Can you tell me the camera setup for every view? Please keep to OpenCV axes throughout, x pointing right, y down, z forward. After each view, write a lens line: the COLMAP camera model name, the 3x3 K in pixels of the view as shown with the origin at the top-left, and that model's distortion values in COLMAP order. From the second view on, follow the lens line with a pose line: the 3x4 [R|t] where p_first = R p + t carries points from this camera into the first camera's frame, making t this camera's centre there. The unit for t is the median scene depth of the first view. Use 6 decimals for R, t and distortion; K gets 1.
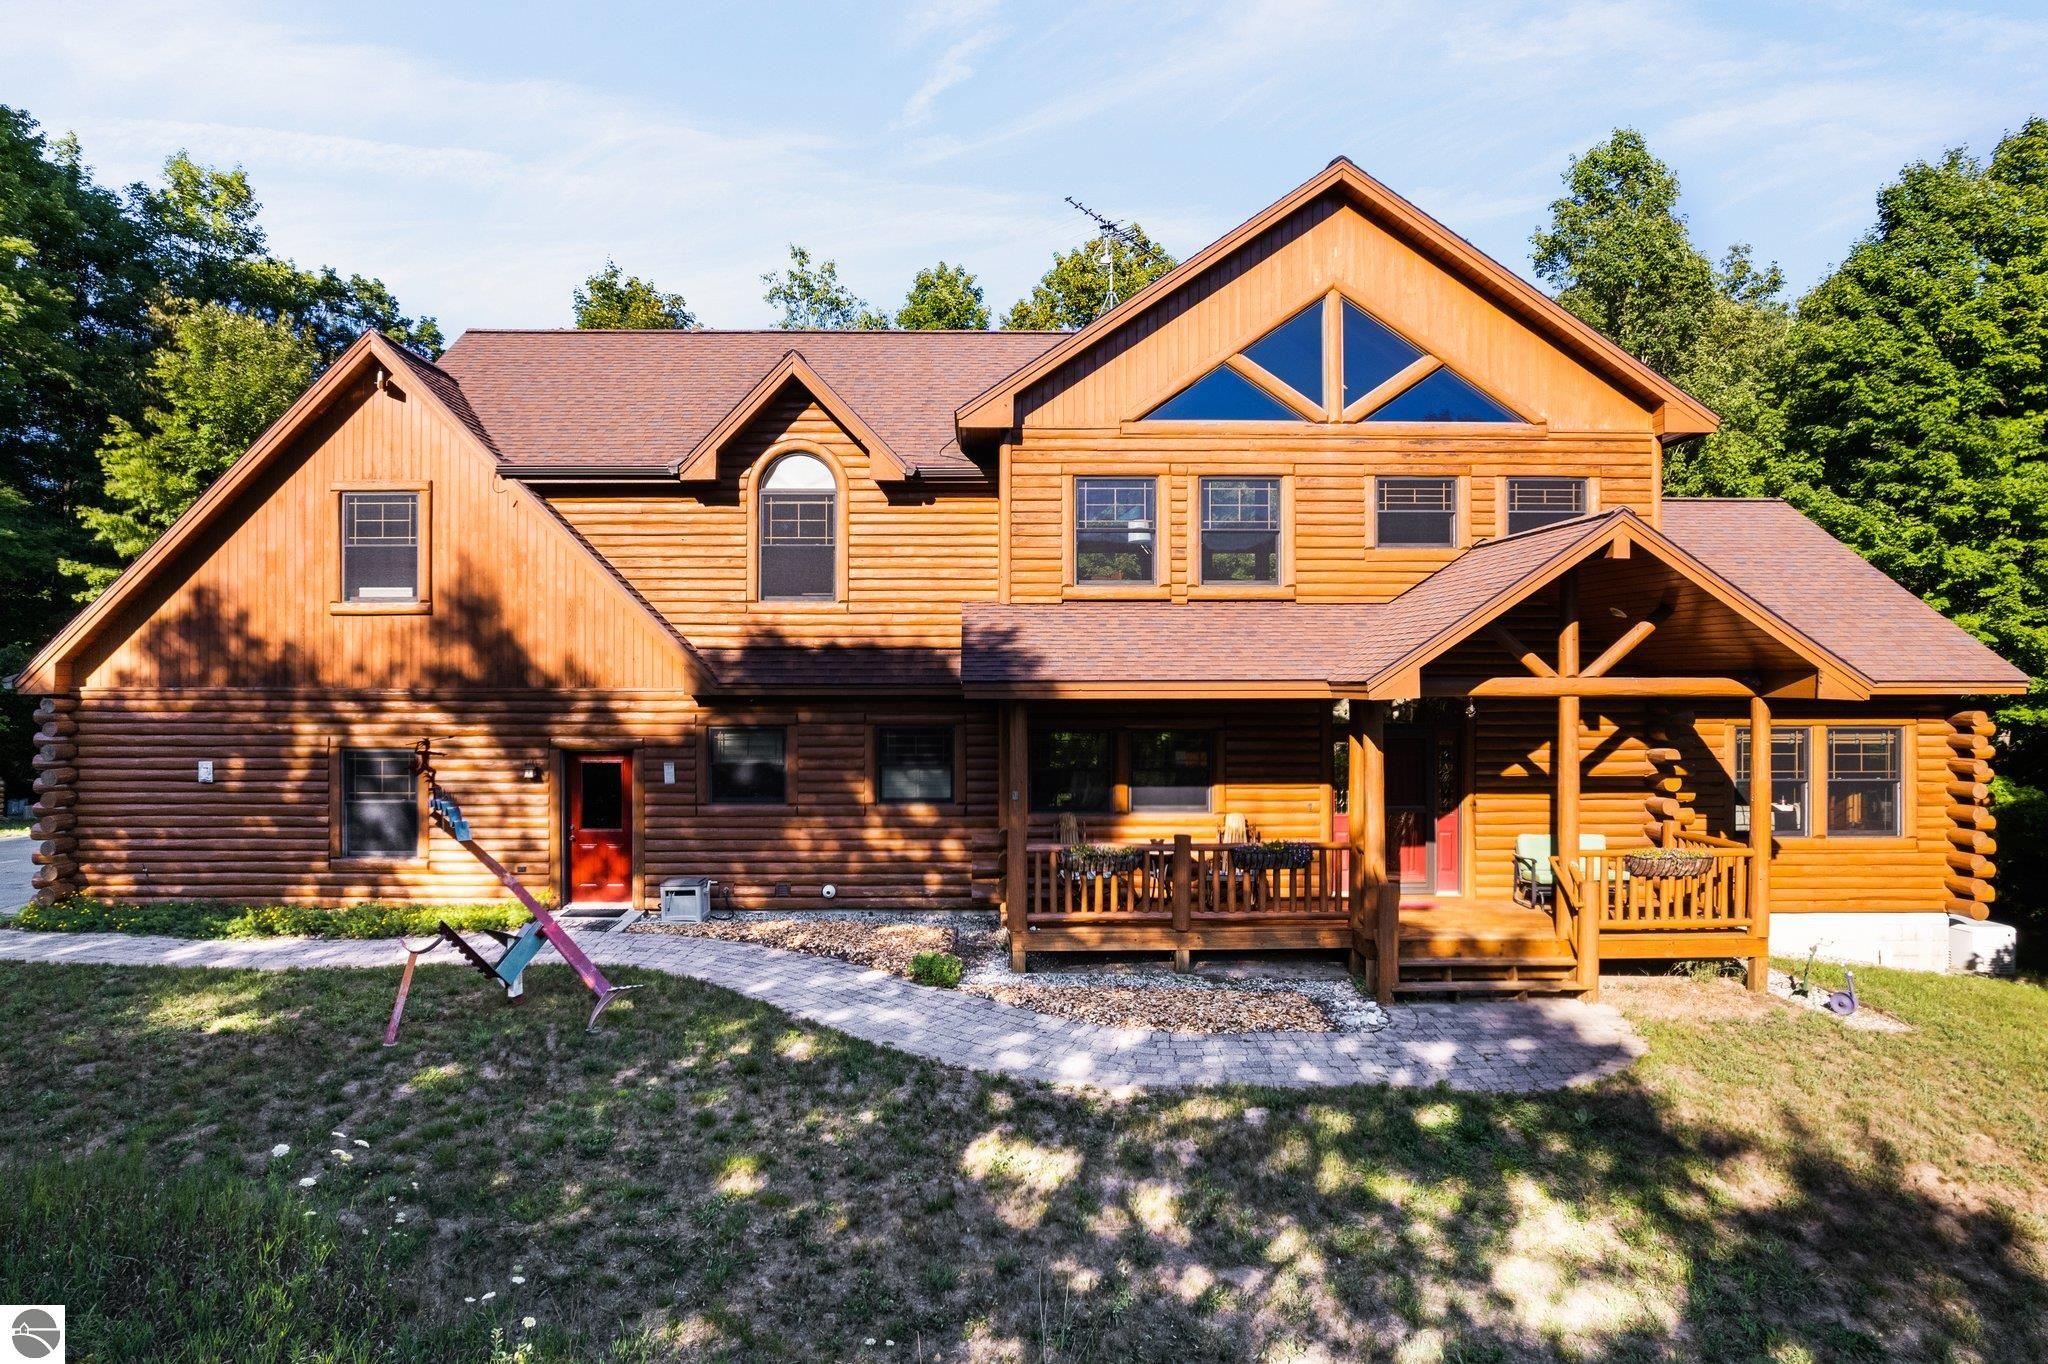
lens RADIAL K [[1327.9, 0, 999.5], [0, 1327.9, 689.0], [0, 0, 1]] dist [-0.060379, 0.052926]
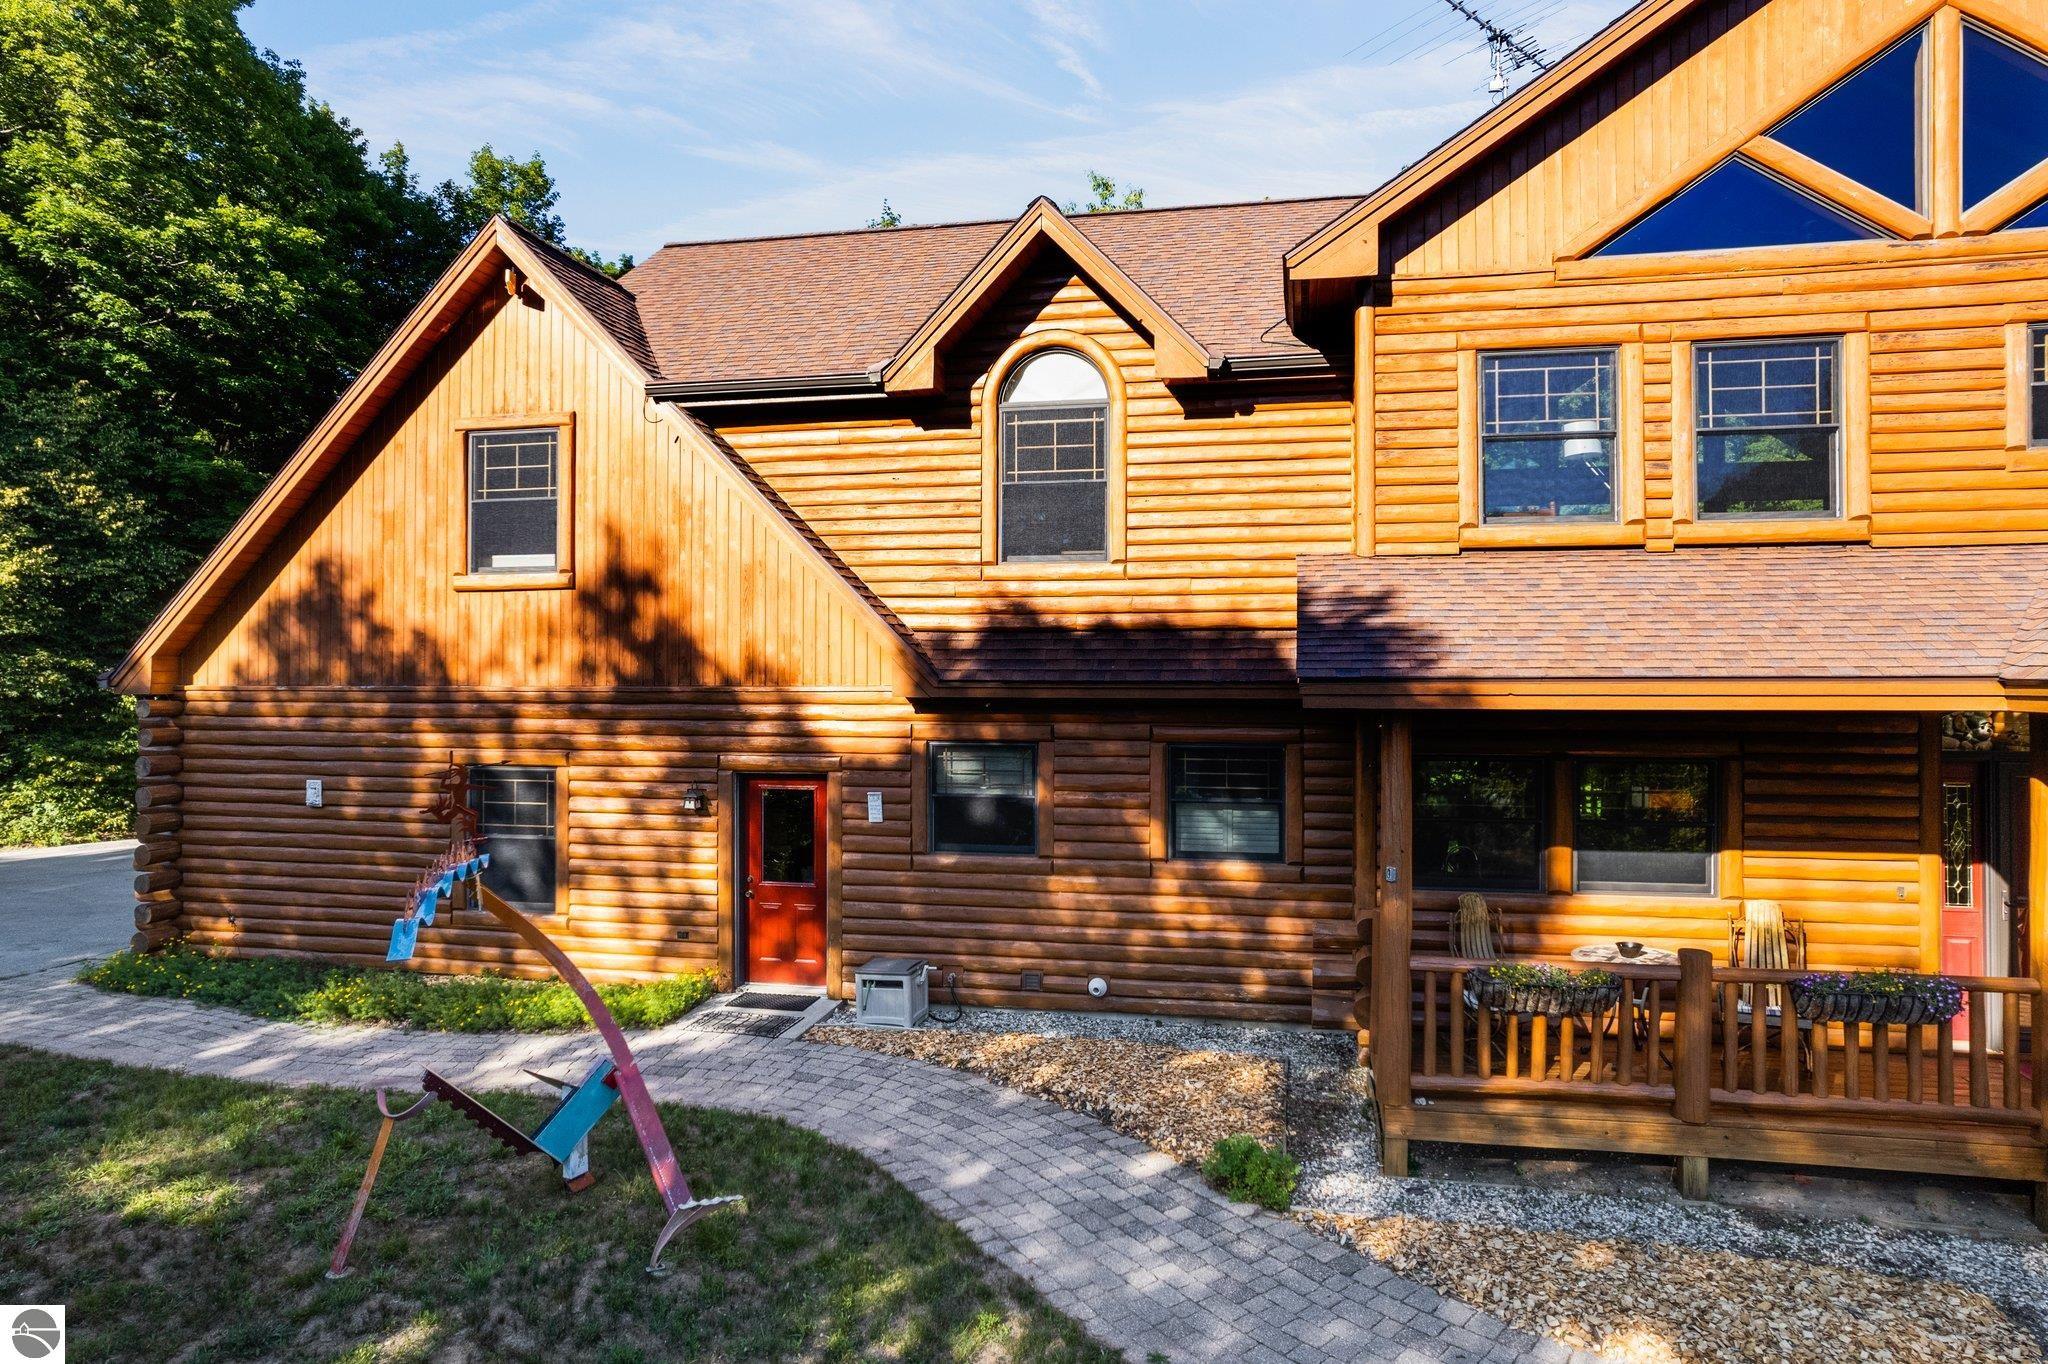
lens RADIAL K [[1327.9, 0, 1011.9], [0, 1327.9, 669.7], [0, 0, 1]] dist [-0.060379, 0.052926]
pose [[0.973112, -0.000997, -0.230329, -0.014275], [-0.001854, 0.999924, -0.012163, -0.002017], [0.230323, 0.012263, 0.973037, 0.329578]]
